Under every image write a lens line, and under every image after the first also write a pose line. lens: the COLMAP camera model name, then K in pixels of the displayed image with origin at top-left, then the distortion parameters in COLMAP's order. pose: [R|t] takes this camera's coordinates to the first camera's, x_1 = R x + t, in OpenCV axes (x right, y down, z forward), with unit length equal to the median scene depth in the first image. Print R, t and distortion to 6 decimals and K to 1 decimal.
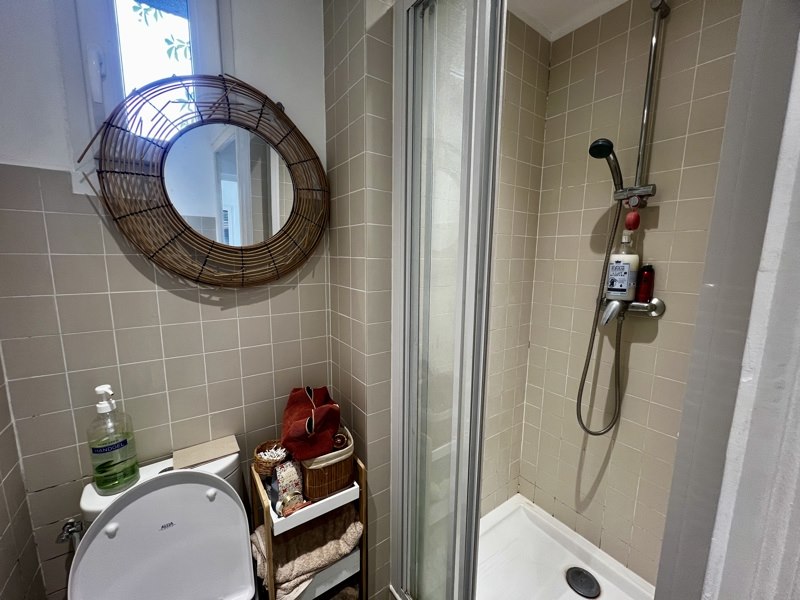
lens RADIAL K [[316.7, 0, 400.0], [0, 316.7, 300.0], [0, 0, 1]] dist [-0.002967, -0.000280]
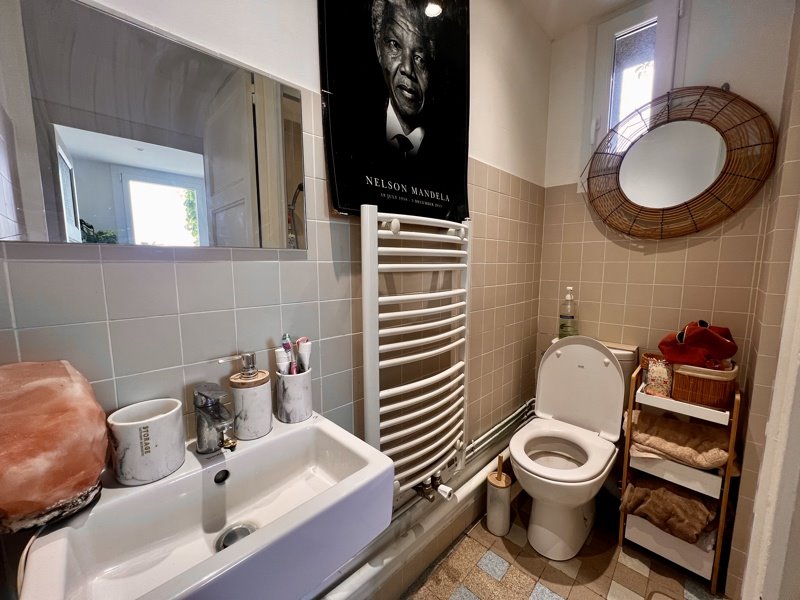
lens RADIAL K [[316.7, 0, 400.0], [0, 316.7, 300.0], [0, 0, 1]] dist [-0.002967, -0.000280]
pose [[0.168621, 0.099494, -0.980647, 0.749876], [-0.143642, 0.986752, 0.075414, 0.311158], [0.975158, 0.128146, 0.180679, -0.356900]]
